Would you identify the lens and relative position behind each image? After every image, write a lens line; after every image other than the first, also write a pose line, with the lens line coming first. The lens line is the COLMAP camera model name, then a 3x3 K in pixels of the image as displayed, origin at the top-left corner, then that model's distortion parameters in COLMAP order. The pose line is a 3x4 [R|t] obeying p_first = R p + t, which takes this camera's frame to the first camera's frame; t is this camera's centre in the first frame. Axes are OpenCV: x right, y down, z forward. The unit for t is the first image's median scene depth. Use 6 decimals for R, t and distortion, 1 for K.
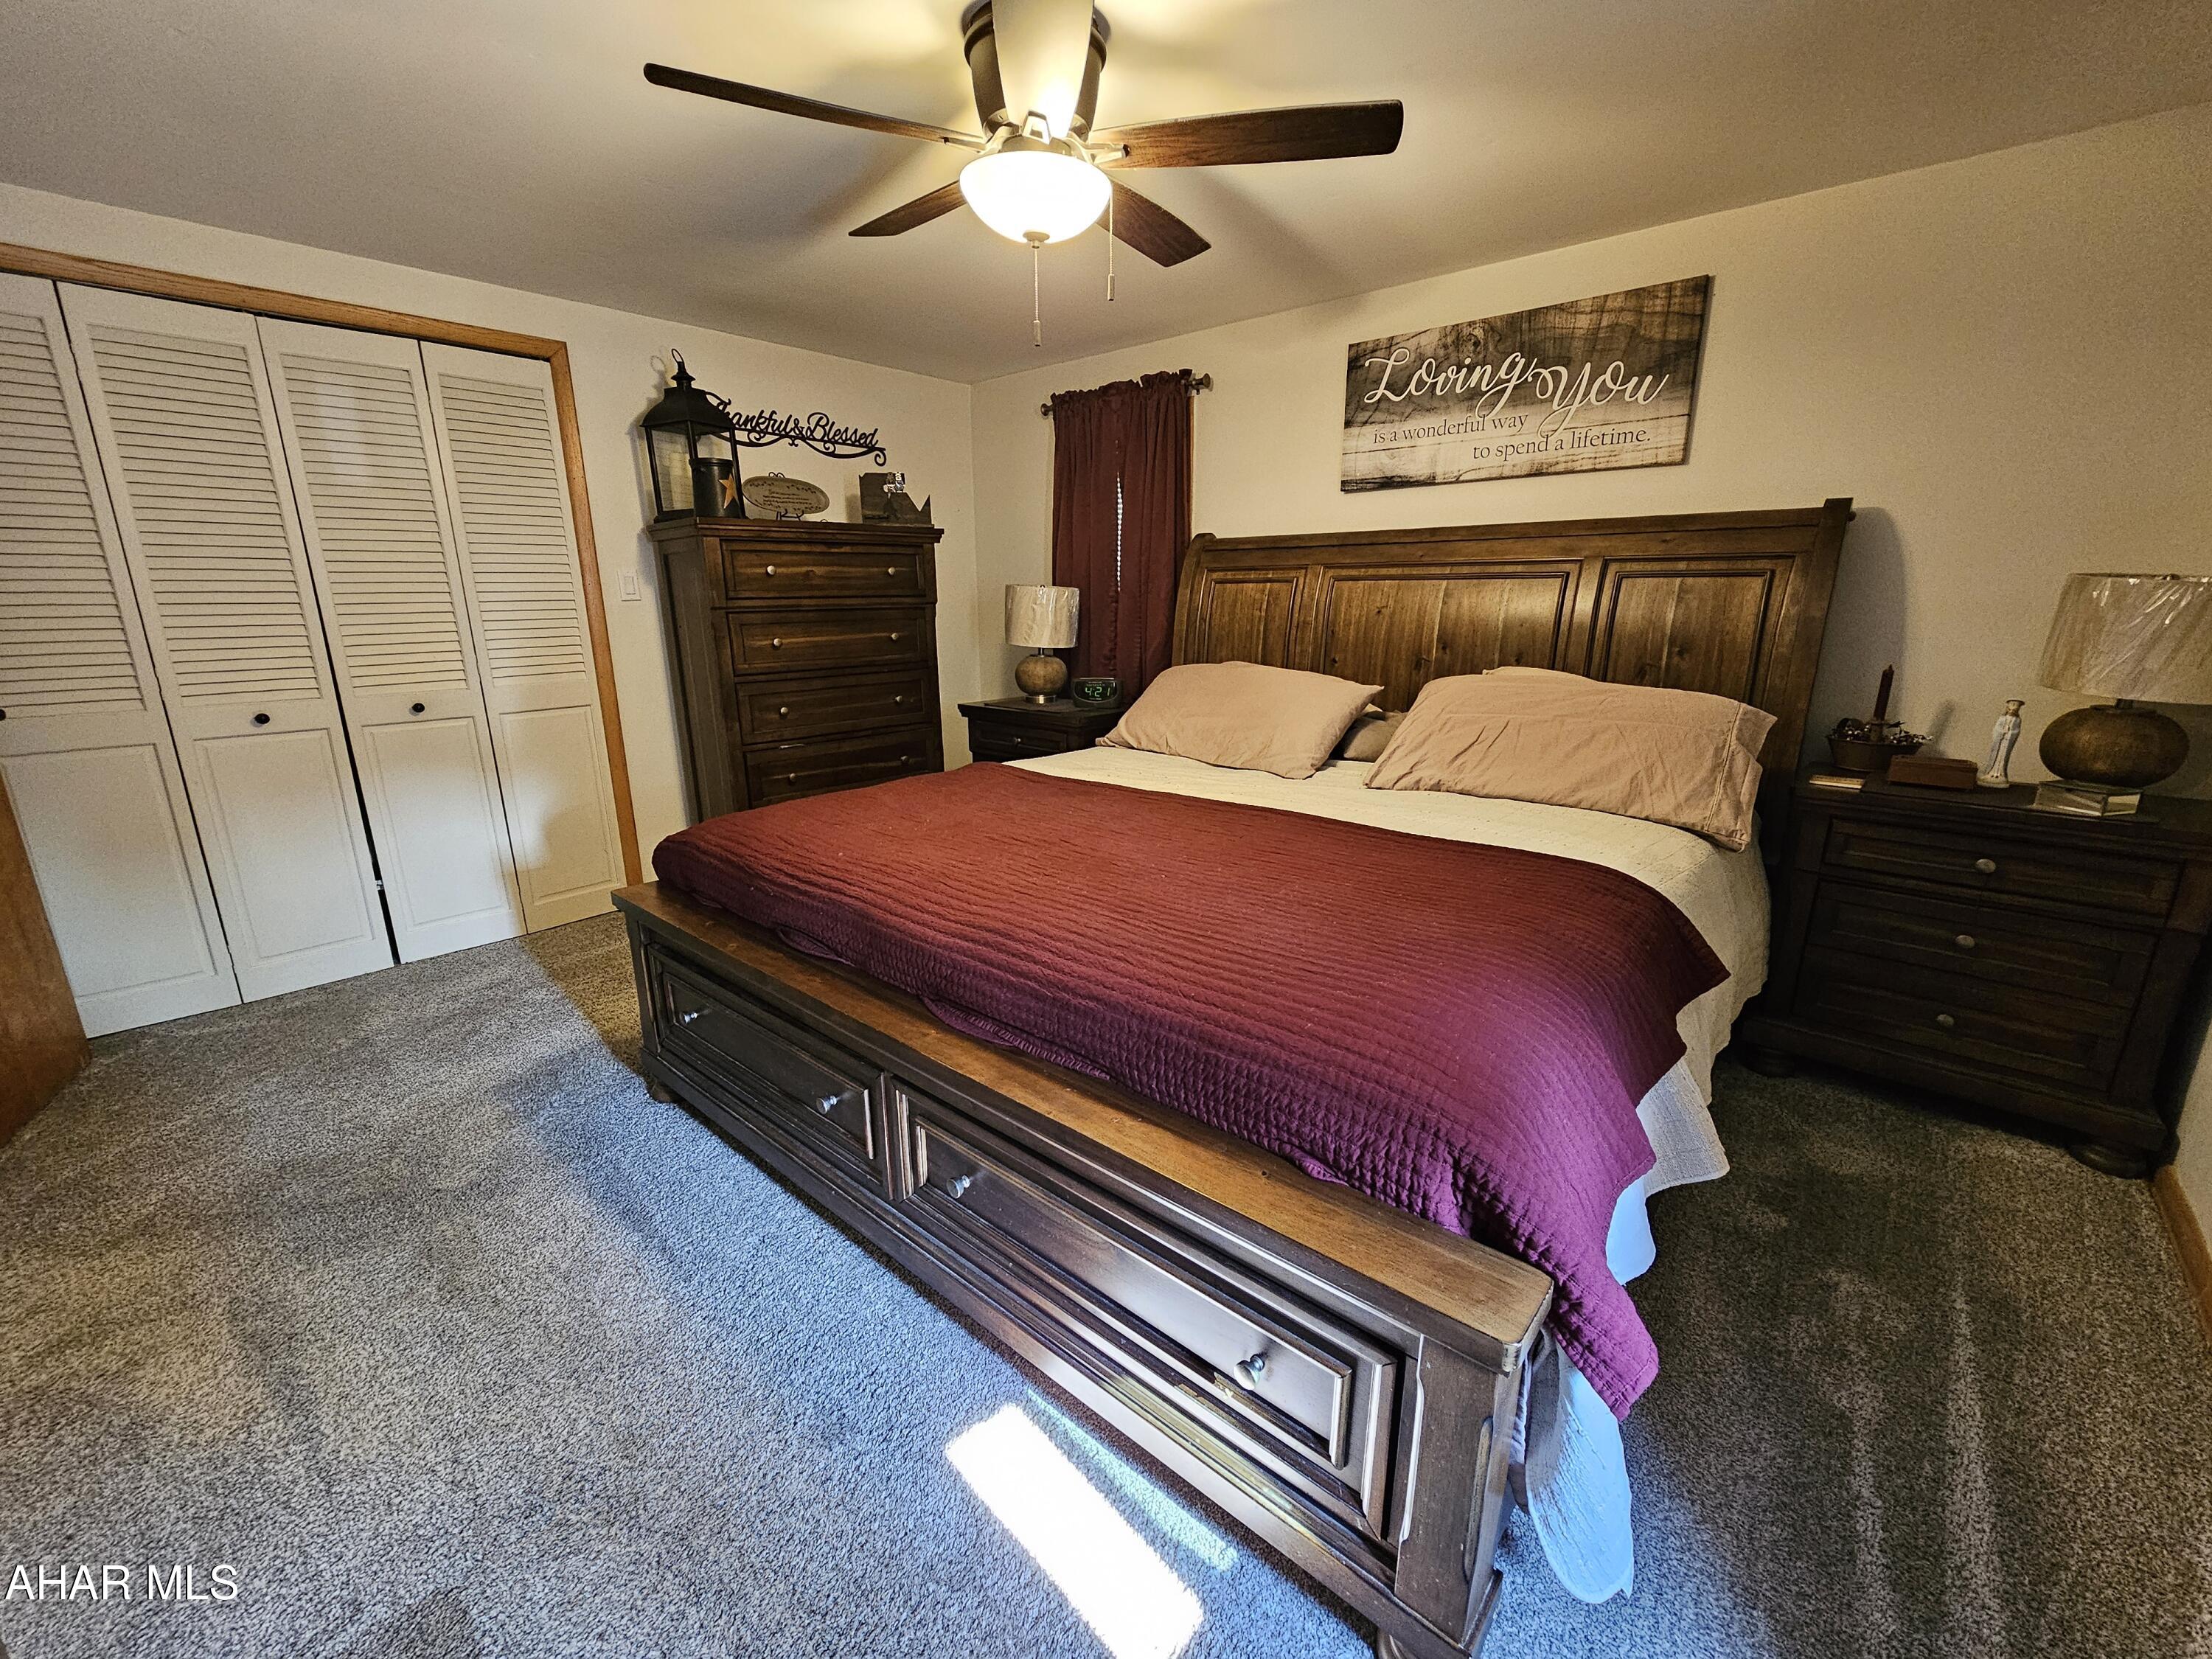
lens RADIAL K [[908.1, 0, 1105.6], [0, 908.1, 827.7], [0, 0, 1]] dist [-0.001220, -0.000499]
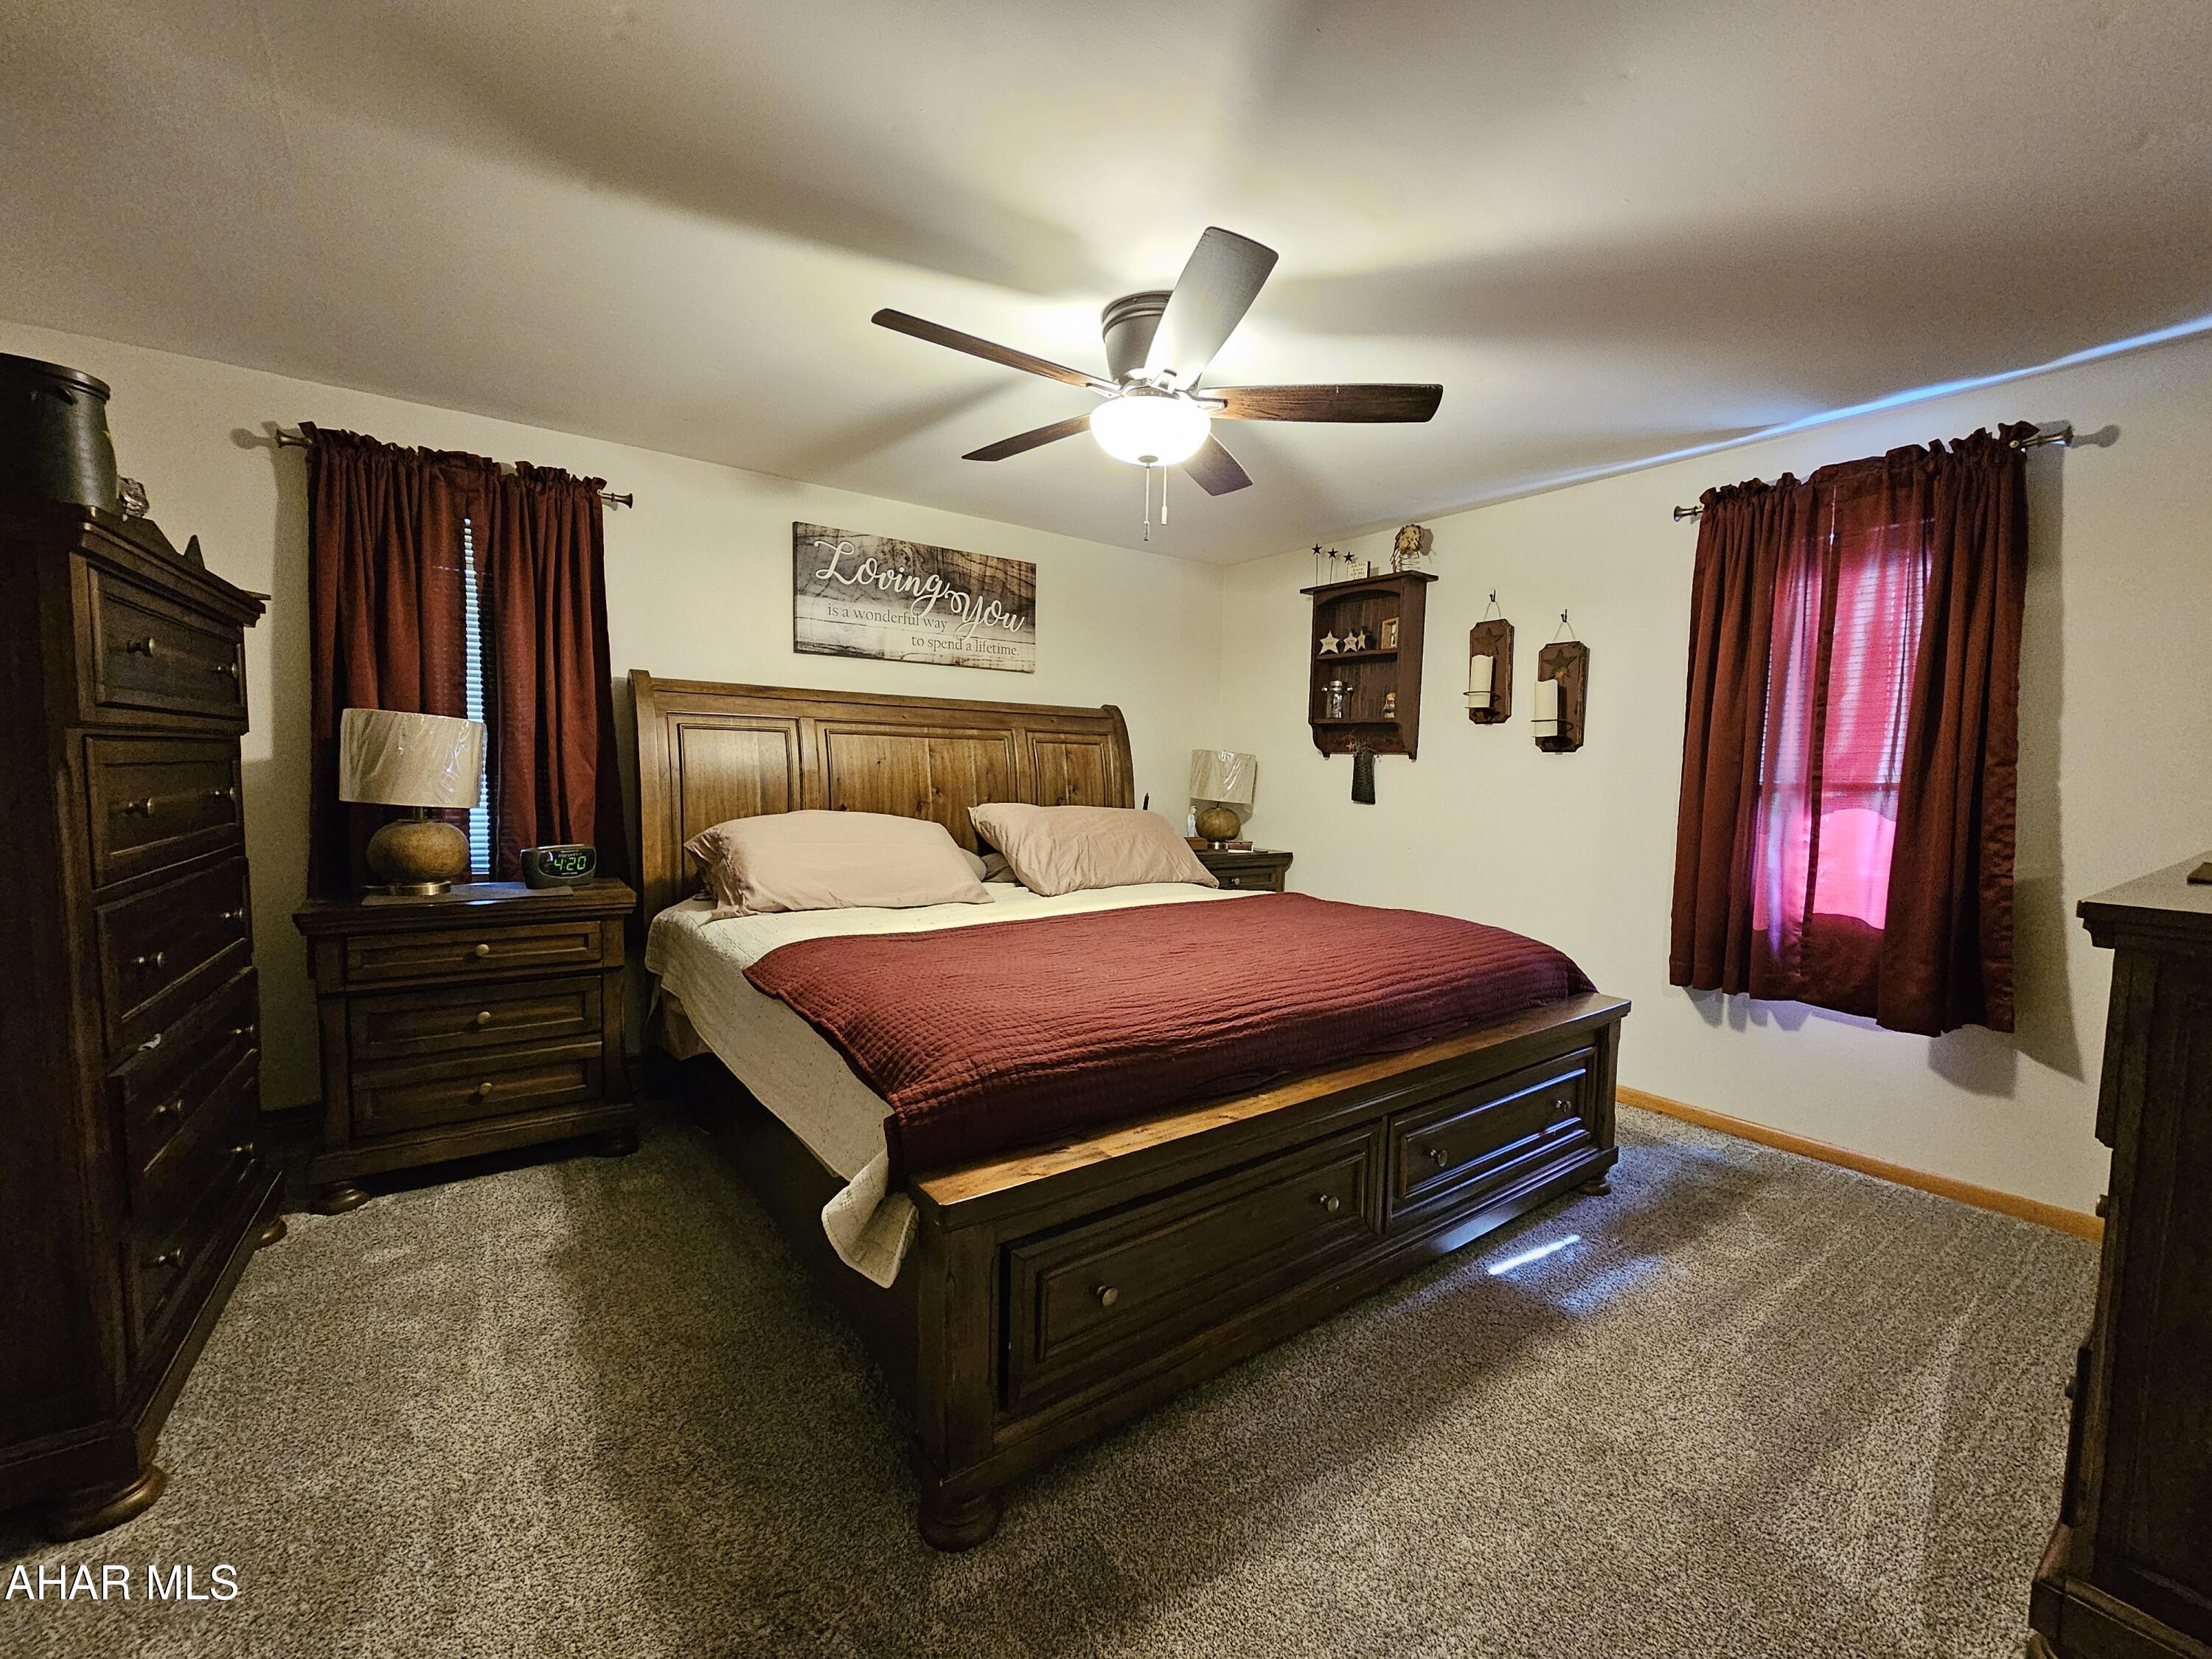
lens RADIAL K [[890.9, 0, 1110.5], [0, 890.9, 837.0], [0, 0, 1]] dist [0.002207, 0.000101]
pose [[0.218871, -0.064214, 0.973639, -0.765855], [0.224171, 0.974451, 0.013875, -0.103431], [-0.949654, 0.215225, 0.227674, 0.520421]]
